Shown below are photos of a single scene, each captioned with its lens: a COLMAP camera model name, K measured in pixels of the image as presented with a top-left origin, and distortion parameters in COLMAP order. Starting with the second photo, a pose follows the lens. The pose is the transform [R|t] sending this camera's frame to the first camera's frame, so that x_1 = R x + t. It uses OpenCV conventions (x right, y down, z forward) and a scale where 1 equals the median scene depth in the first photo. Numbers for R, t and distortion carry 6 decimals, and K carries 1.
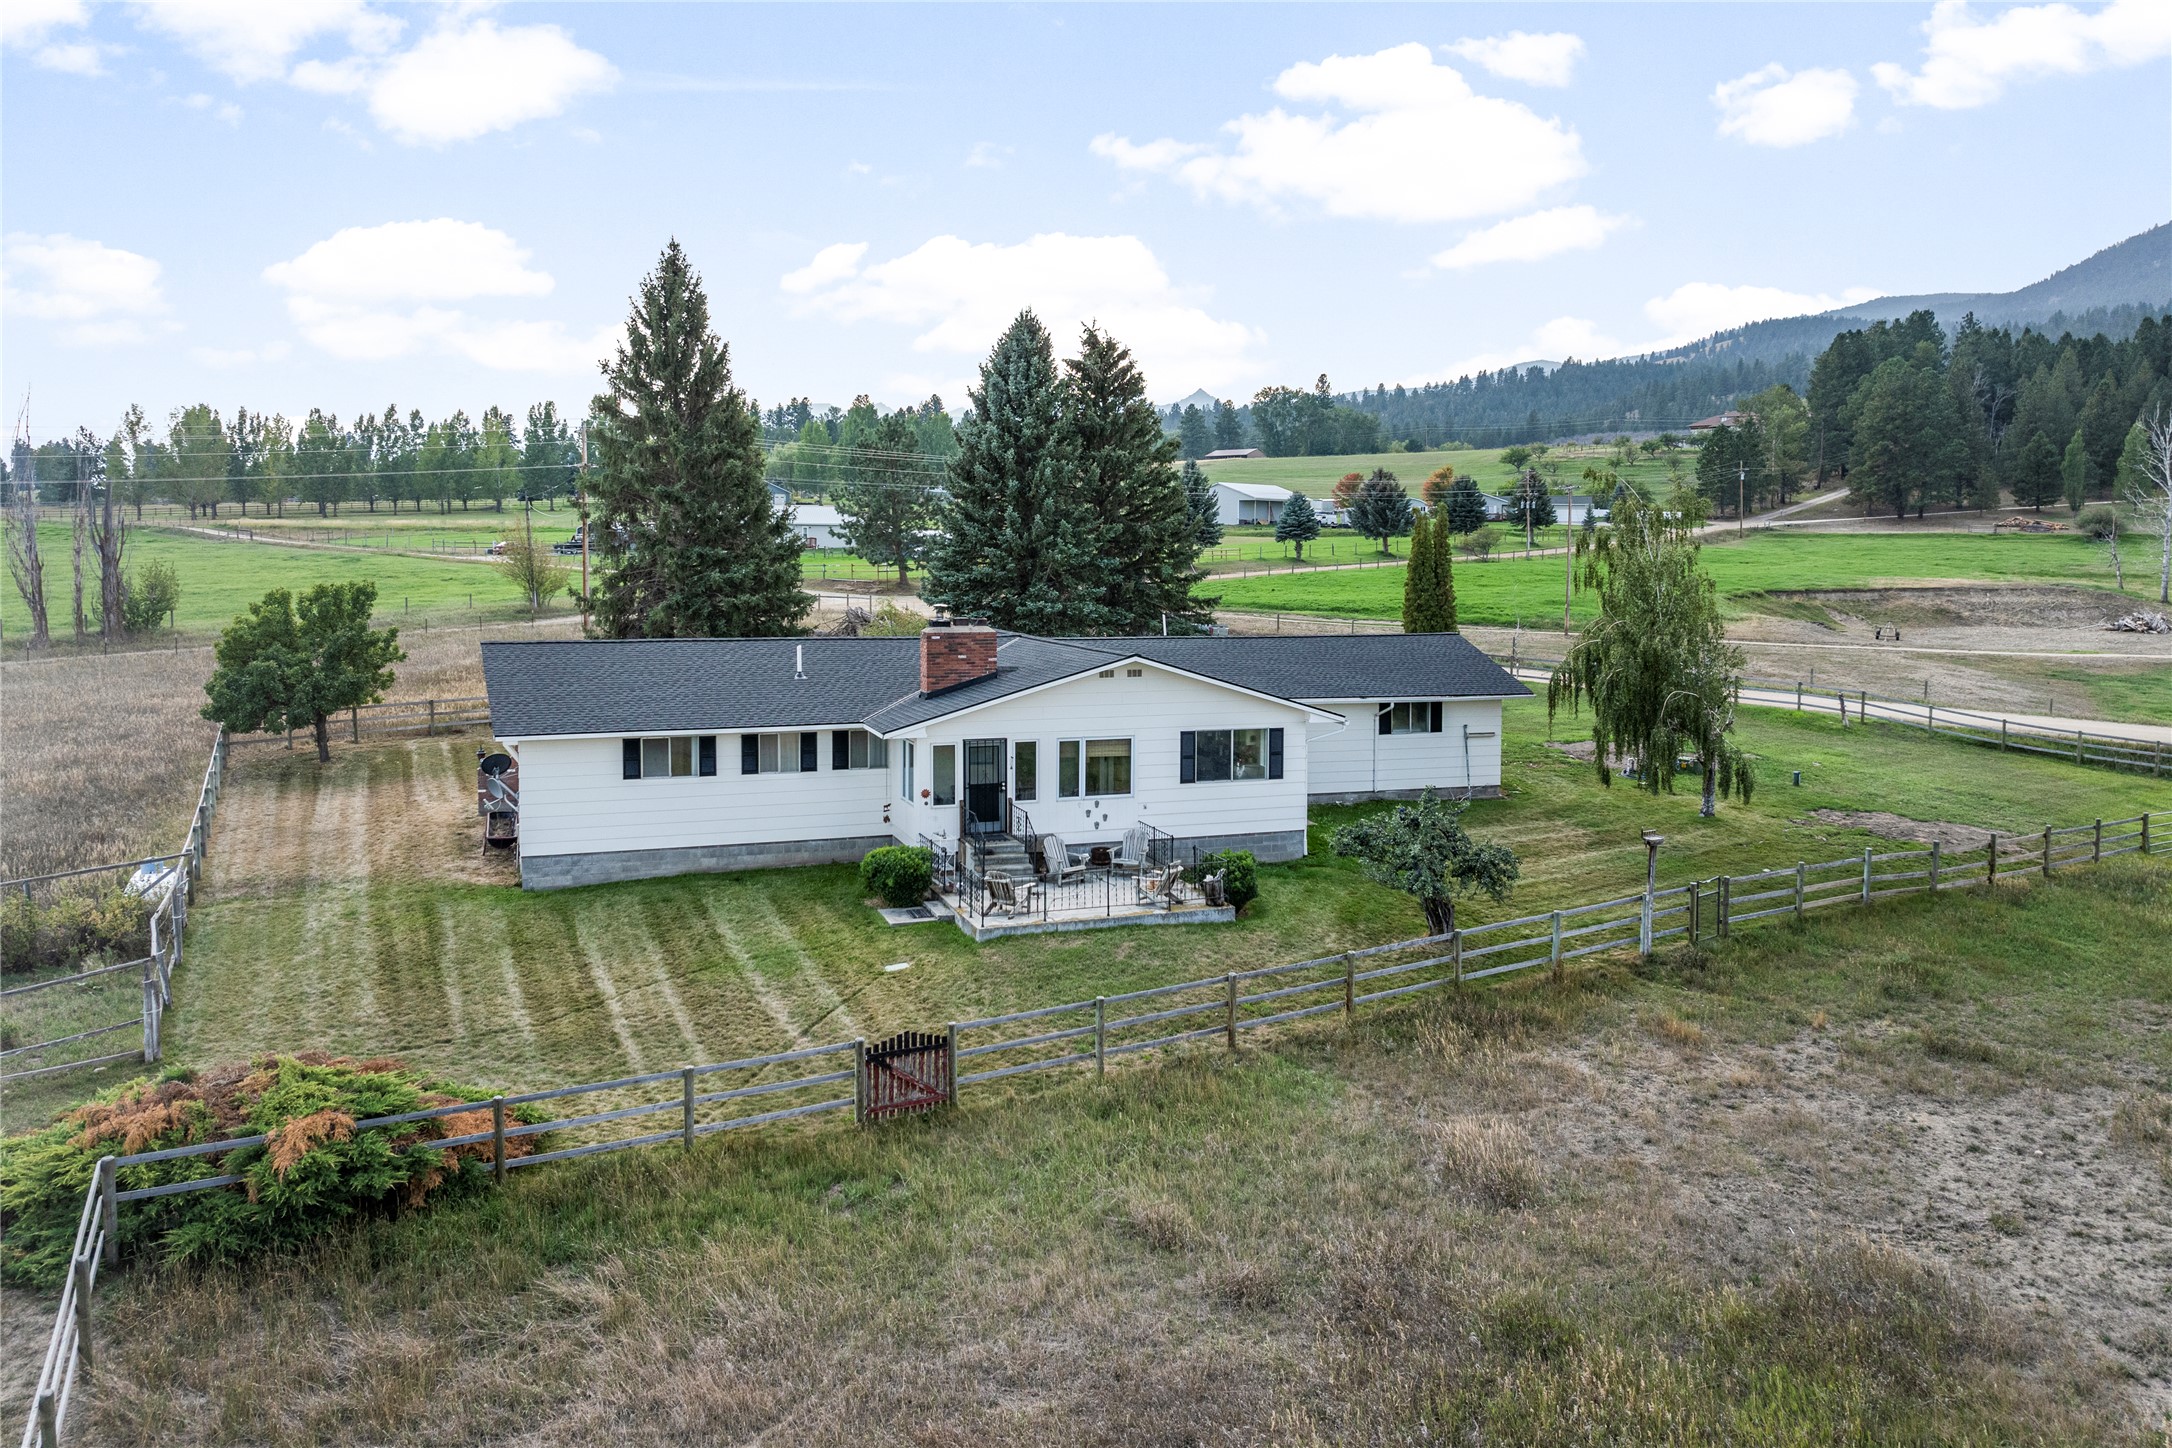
lens RADIAL K [[1570.4, 0, 1093.3], [0, 1570.4, 648.9], [0, 0, 1]] dist [-0.037635, -0.011219]
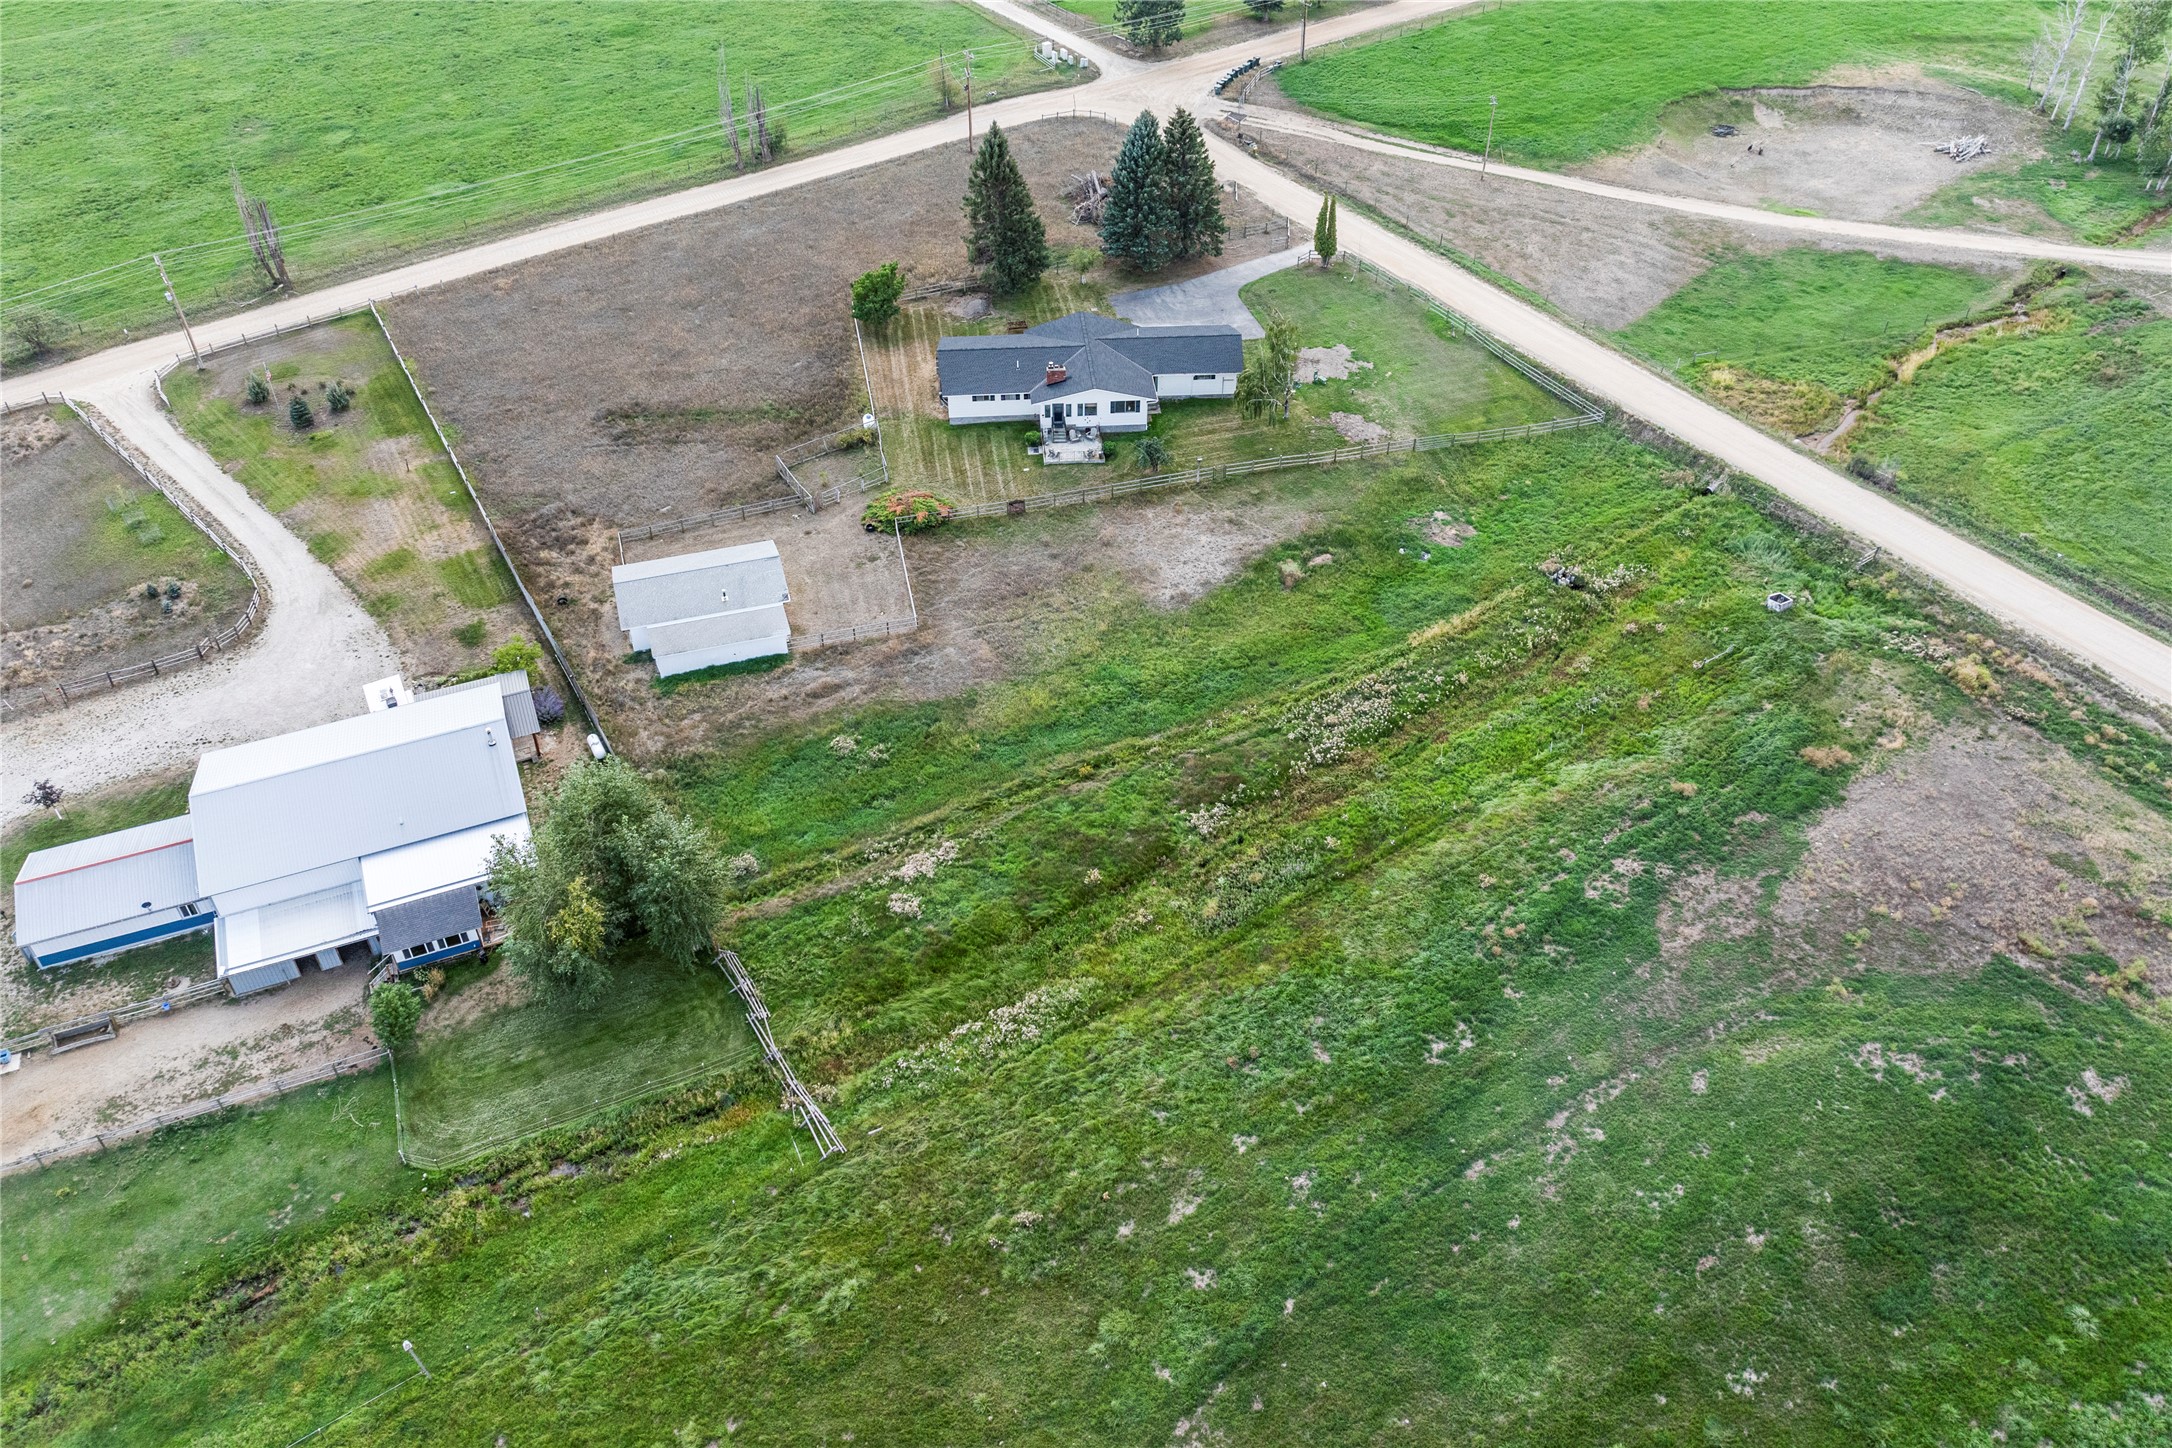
lens RADIAL K [[1570.4, 0, 1093.3], [0, 1570.4, 648.9], [0, 0, 1]] dist [-0.037635, -0.011219]
pose [[0.965749, 0.163286, -0.201659, 0.910500], [-0.019178, 0.819965, 0.572092, -1.689844], [0.258768, -0.548630, 0.795012, -2.464036]]
